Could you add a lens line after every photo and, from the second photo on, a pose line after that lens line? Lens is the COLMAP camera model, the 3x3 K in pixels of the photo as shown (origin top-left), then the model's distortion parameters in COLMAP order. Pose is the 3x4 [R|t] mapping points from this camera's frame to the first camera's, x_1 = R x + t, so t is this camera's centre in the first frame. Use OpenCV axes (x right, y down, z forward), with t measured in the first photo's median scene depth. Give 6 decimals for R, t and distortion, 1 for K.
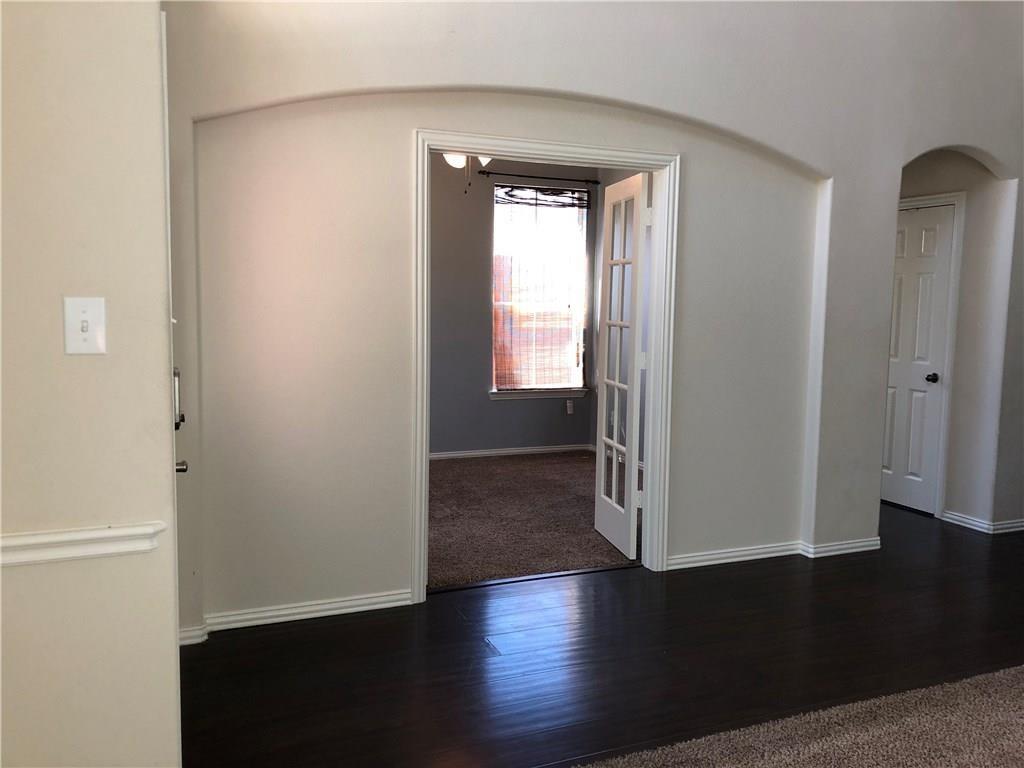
lens RADIAL K [[854.5, 0, 509.0], [0, 854.5, 382.9], [0, 0, 1]] dist [0.014806, -0.016672]
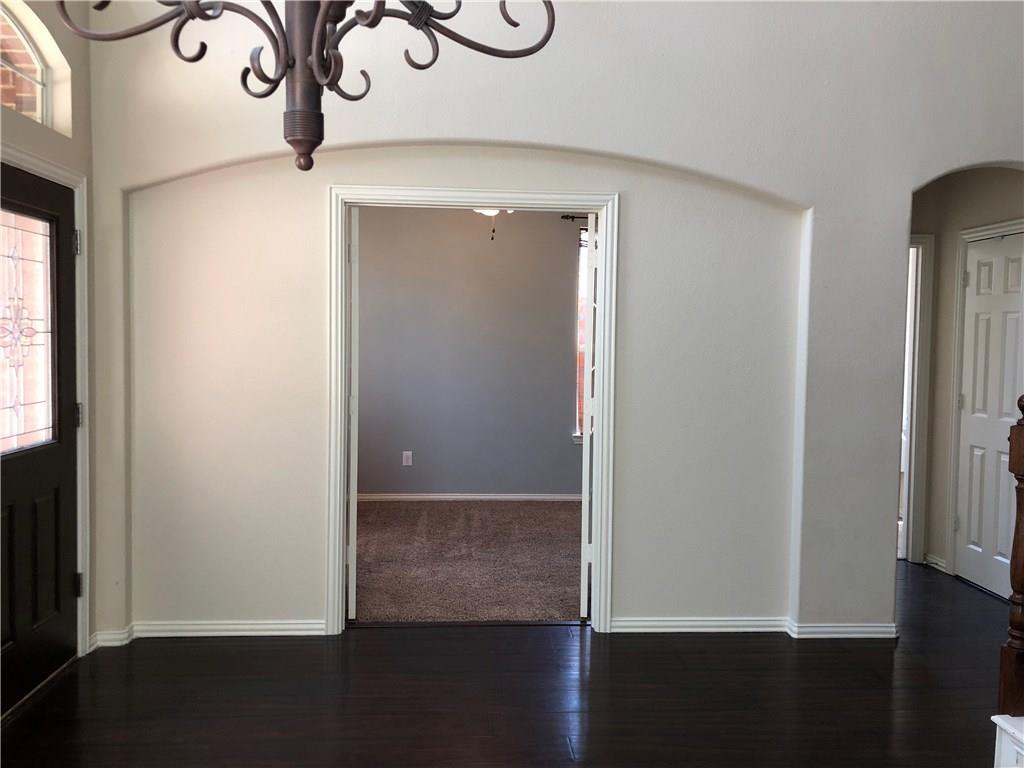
lens RADIAL K [[854.5, 0, 509.4], [0, 854.5, 382.4], [0, 0, 1]] dist [0.014806, -0.016672]
pose [[0.942133, 0.016796, -0.334819, 0.381210], [-0.033280, 0.998497, -0.043555, -0.009431], [0.333585, 0.052177, 0.941275, 0.066357]]
